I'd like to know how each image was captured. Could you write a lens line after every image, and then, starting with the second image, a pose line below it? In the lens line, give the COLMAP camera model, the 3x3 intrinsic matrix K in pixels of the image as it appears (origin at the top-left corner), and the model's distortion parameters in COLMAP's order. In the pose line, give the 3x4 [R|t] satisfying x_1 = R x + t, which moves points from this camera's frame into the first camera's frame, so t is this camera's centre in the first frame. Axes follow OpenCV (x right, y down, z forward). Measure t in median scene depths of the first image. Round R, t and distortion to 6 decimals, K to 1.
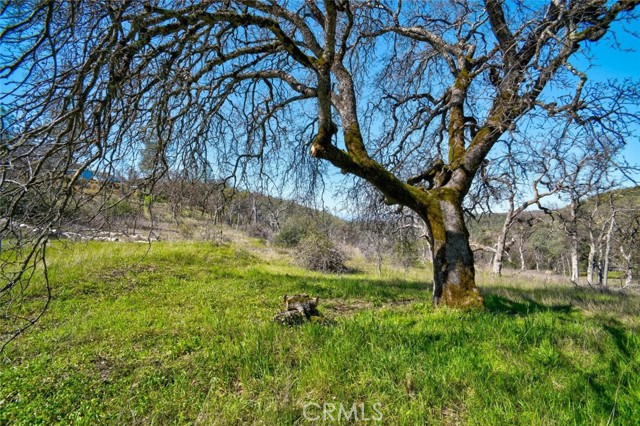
lens RADIAL K [[311.4, 0, 321.1], [0, 311.4, 215.4], [0, 0, 1]] dist [-0.061691, 0.033735]
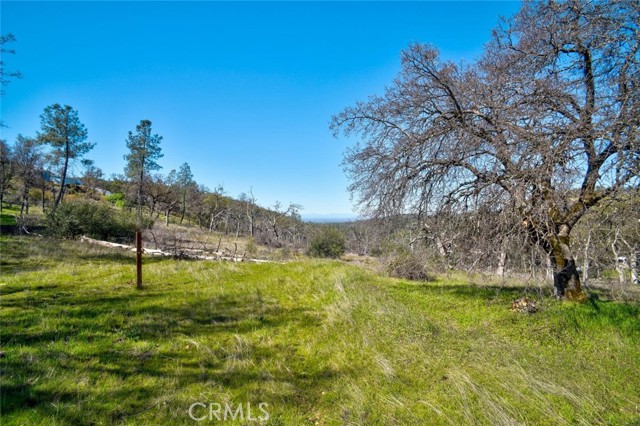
lens RADIAL K [[311.4, 0, 321.1], [0, 311.4, 215.4], [0, 0, 1]] dist [-0.061691, 0.033735]
pose [[0.989644, -0.000218, 0.143544, -0.876421], [0.000731, 0.999994, -0.003515, -0.144551], [-0.143542, 0.003583, 0.989638, -0.391401]]
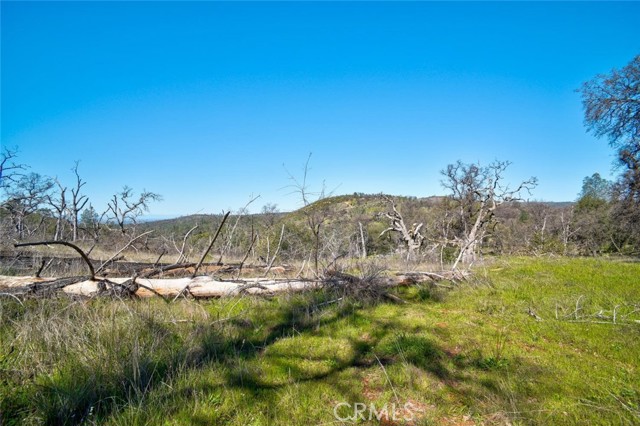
lens RADIAL K [[311.4, 0, 321.1], [0, 311.4, 215.4], [0, 0, 1]] dist [-0.061691, 0.033735]
pose [[0.707770, -0.000059, 0.706443, -1.987970], [0.003929, 0.999985, -0.003853, -0.033710], [-0.706432, 0.005502, 0.707759, 1.284281]]
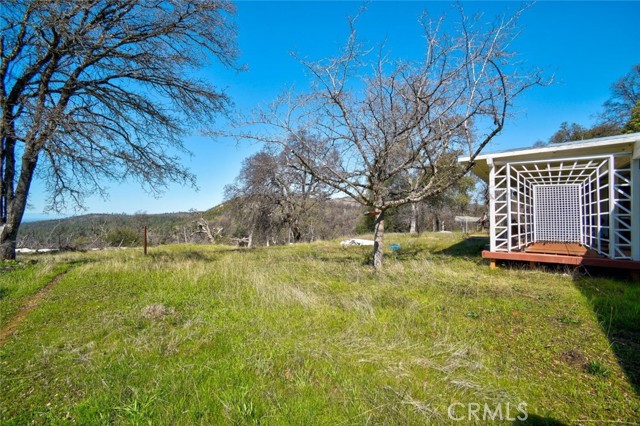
lens RADIAL K [[311.4, 0, 321.1], [0, 311.4, 215.4], [0, 0, 1]] dist [-0.061691, 0.033735]
pose [[0.503425, 0.000606, 0.864039, -2.600214], [0.001865, 0.999997, -0.001788, -0.156511], [-0.864037, 0.002512, 0.503422, -1.309678]]
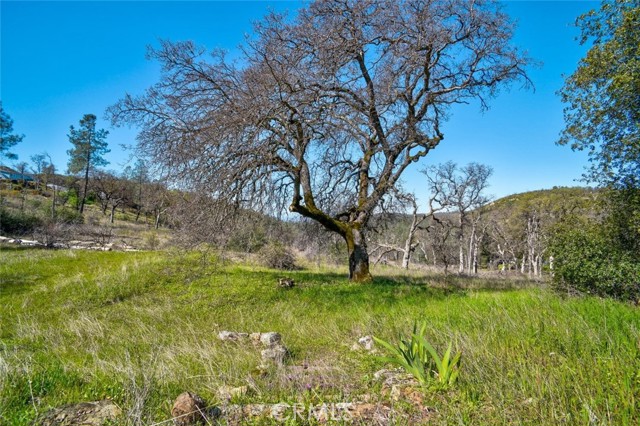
lens RADIAL K [[311.4, 0, 321.1], [0, 311.4, 215.4], [0, 0, 1]] dist [-0.061691, 0.033735]
pose [[0.979180, 0.001227, 0.202991, -0.141562], [-0.001154, 0.999999, -0.000476, -0.091969], [-0.202991, 0.000232, 0.979180, -0.609372]]
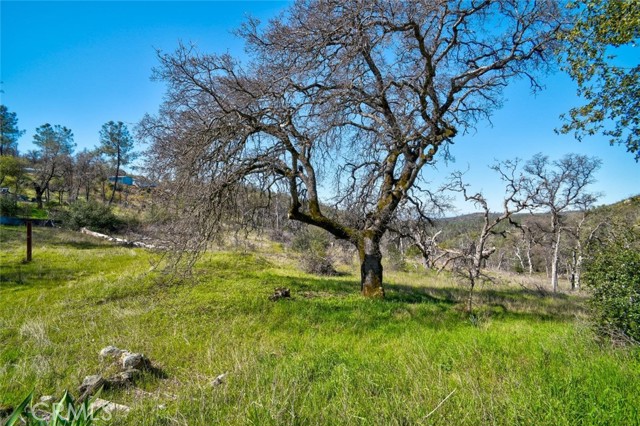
lens RADIAL K [[311.4, 0, 321.1], [0, 311.4, 215.4], [0, 0, 1]] dist [-0.061691, 0.033735]
pose [[0.996758, 0.000909, -0.080457, 0.194585], [-0.000905, 1.000000, 0.000089, -0.119676], [0.080457, -0.000016, 0.996758, -0.559174]]
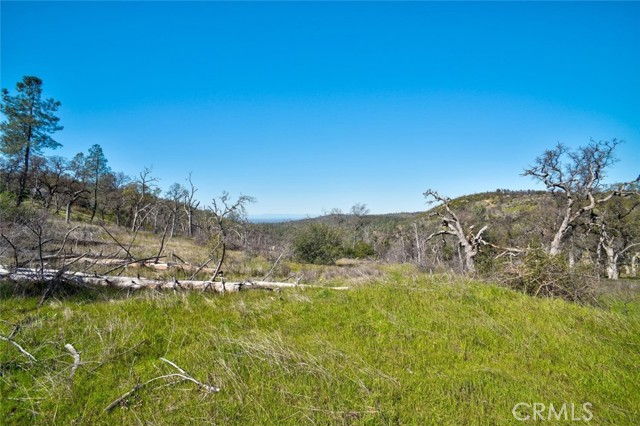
lens RADIAL K [[311.4, 0, 321.1], [0, 311.4, 215.4], [0, 0, 1]] dist [-0.061691, 0.033735]
pose [[0.936735, -0.000216, 0.350038, -1.163502], [0.001809, 0.999989, -0.004225, -0.040450], [-0.350034, 0.004591, 0.936726, 0.839728]]
